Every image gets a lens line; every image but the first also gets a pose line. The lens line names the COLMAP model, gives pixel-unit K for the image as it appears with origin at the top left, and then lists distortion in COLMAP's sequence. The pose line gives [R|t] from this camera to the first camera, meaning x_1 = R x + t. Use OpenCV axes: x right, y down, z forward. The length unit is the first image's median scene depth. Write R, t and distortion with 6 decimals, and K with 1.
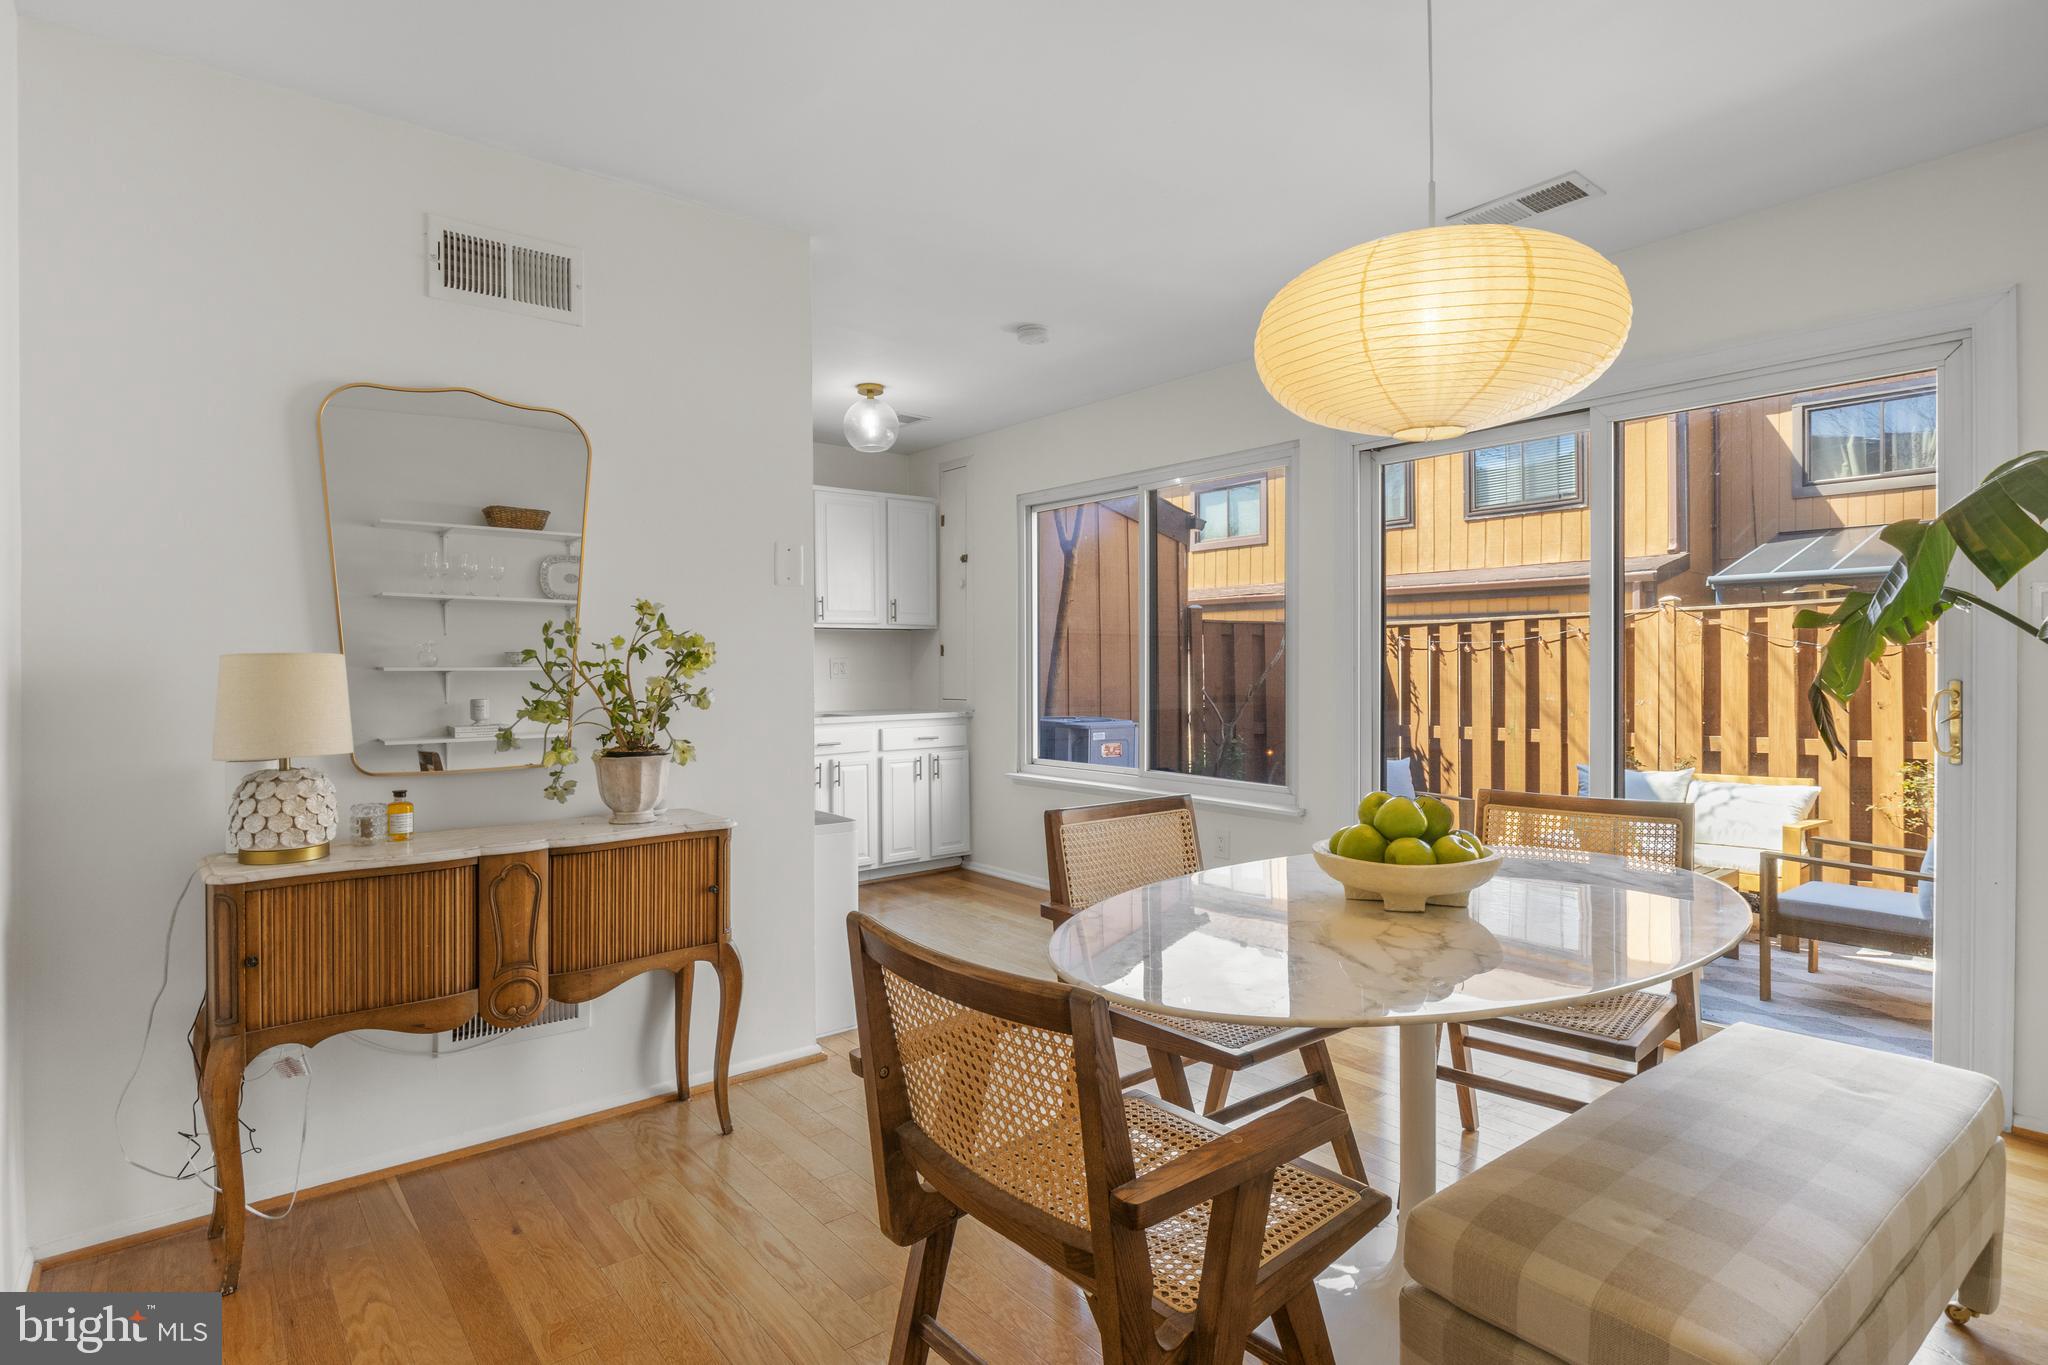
lens RADIAL K [[1029.0, 0, 1008.6], [0, 1029.0, 667.6], [0, 0, 1]] dist [-0.002648, -0.000274]
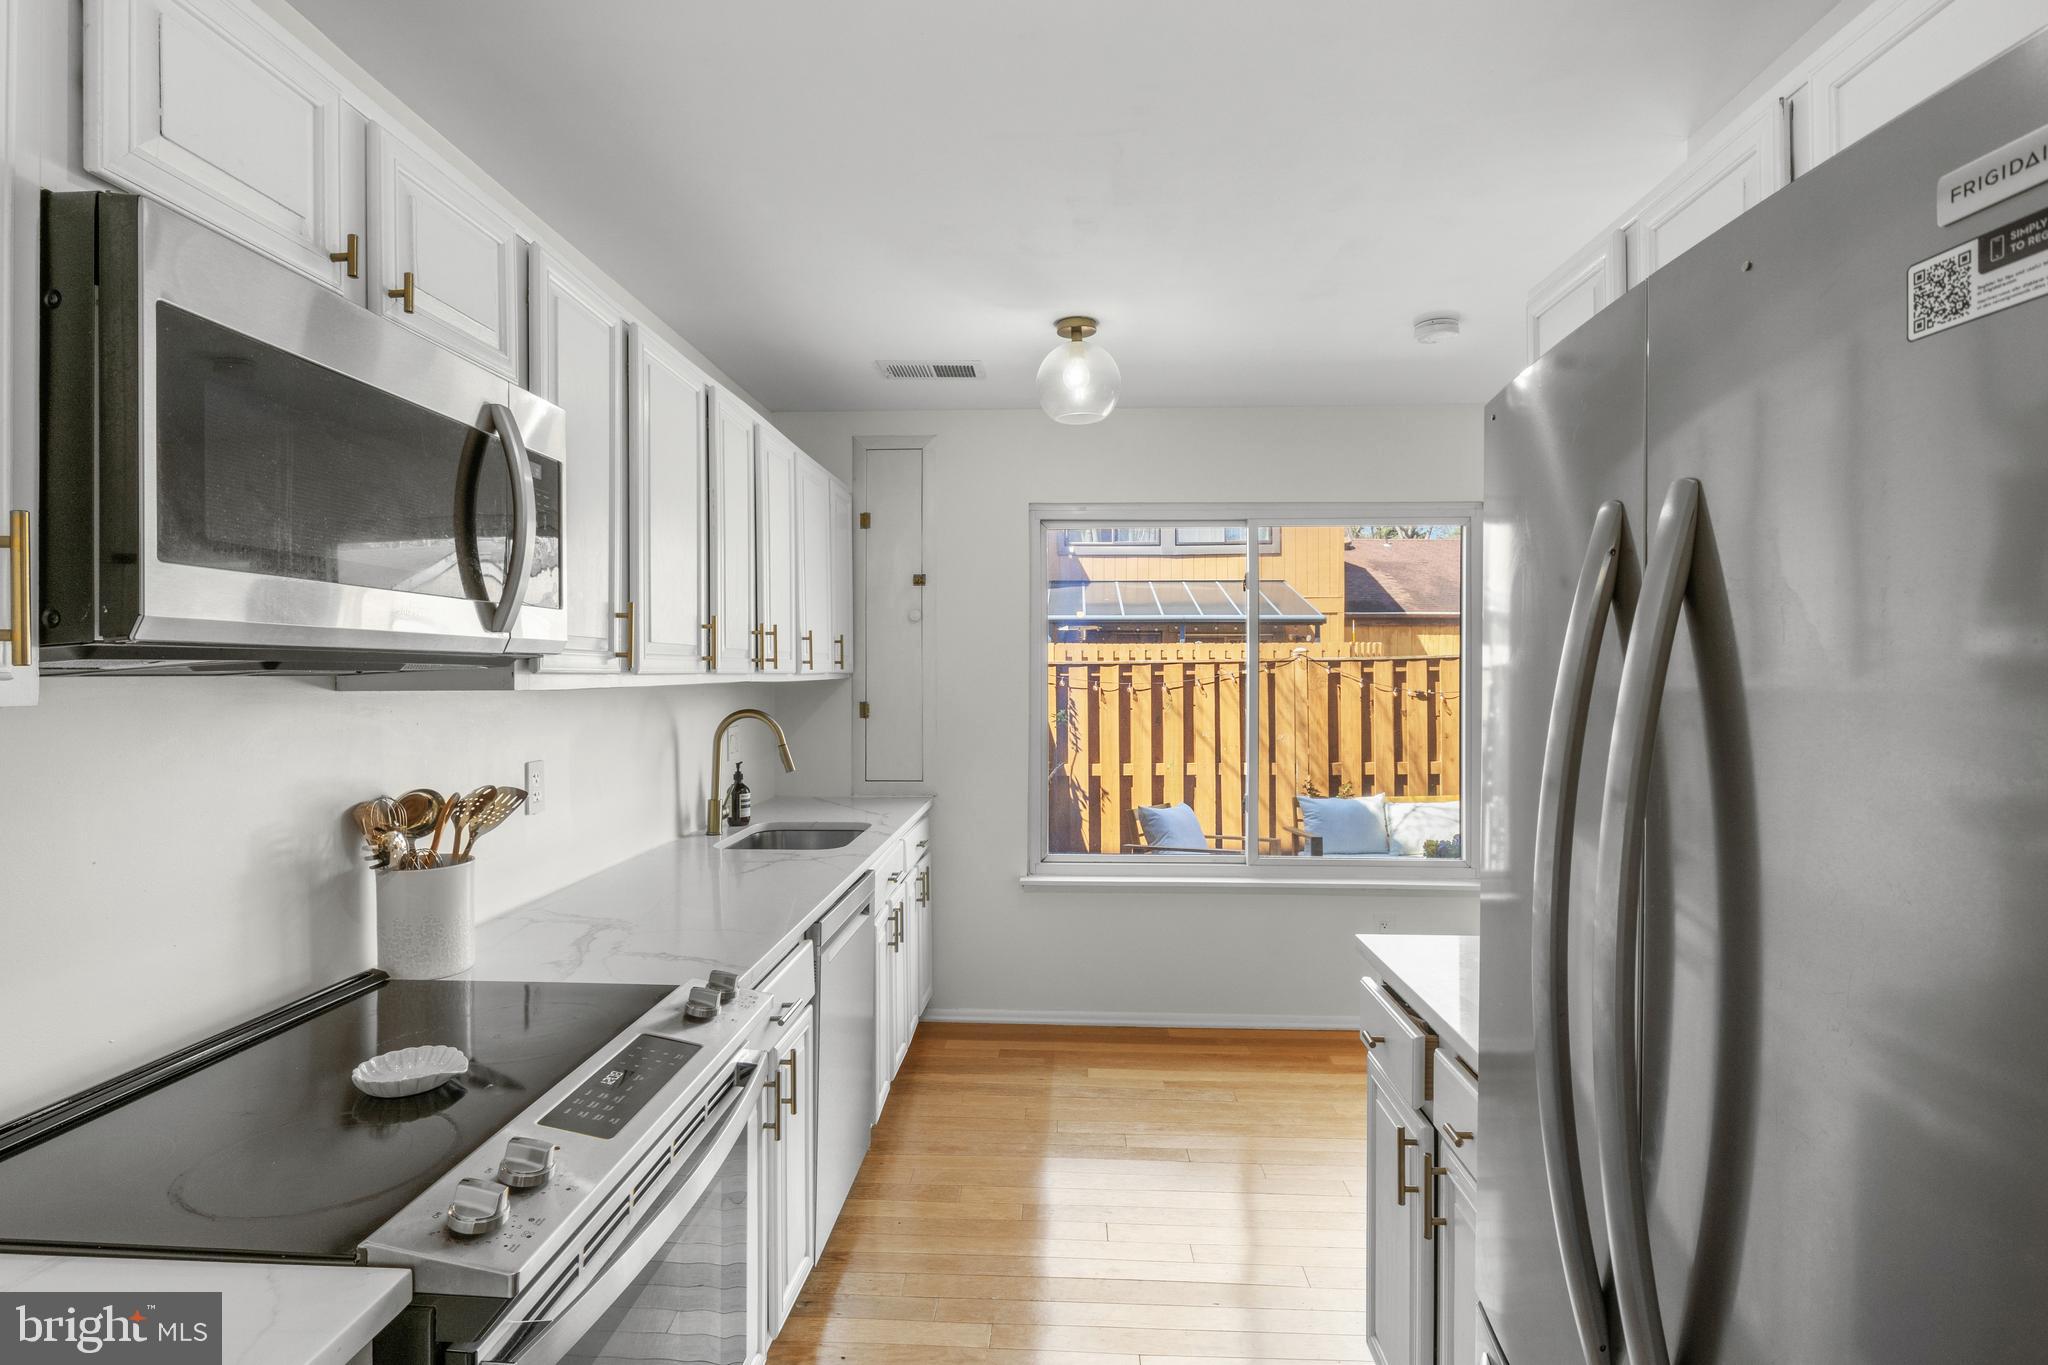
lens RADIAL K [[1029.0, 0, 1018.5], [0, 1029.0, 686.6], [0, 0, 1]] dist [-0.002648, -0.000274]
pose [[0.670645, -0.009110, 0.741722, -0.429706], [0.002785, 0.999948, 0.009763, -0.033233], [-0.741773, -0.004482, 0.670636, 0.399077]]
